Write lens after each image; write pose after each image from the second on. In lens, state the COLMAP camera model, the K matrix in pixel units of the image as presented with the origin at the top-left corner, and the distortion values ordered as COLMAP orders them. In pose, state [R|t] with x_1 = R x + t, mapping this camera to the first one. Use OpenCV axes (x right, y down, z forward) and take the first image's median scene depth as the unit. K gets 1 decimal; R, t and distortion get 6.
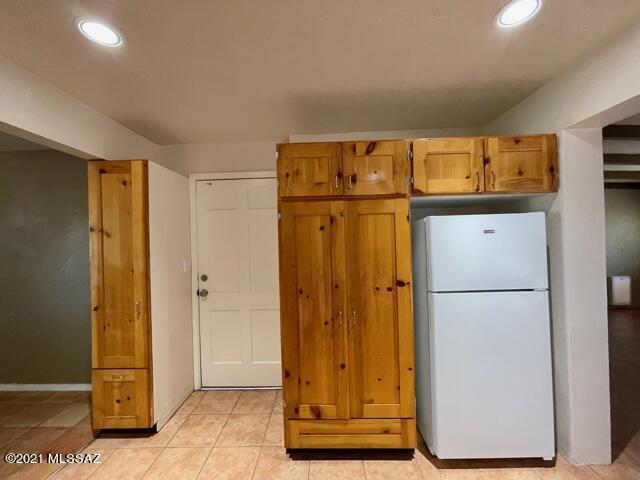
lens RADIAL K [[257.5, 0, 320.9], [0, 257.5, 239.5], [0, 0, 1]] dist [-0.003909, 0.000631]
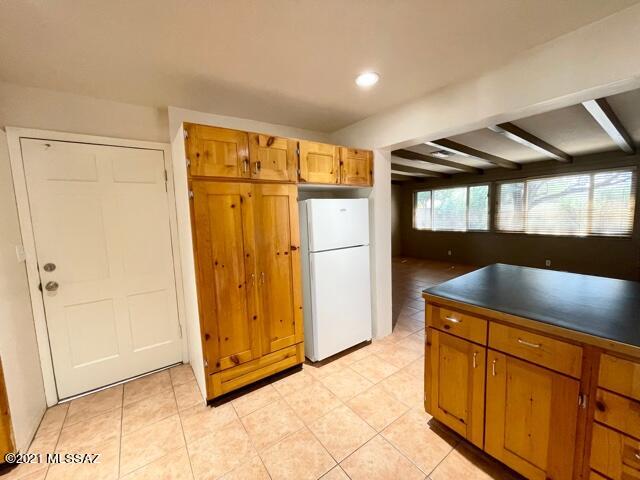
lens RADIAL K [[257.5, 0, 320.4], [0, 257.5, 238.3], [0, 0, 1]] dist [-0.003909, 0.000631]
pose [[0.802083, -0.059462, 0.594246, -0.376252], [0.010119, 0.996241, 0.086030, 0.003626], [-0.597127, -0.062990, 0.799669, -0.162806]]
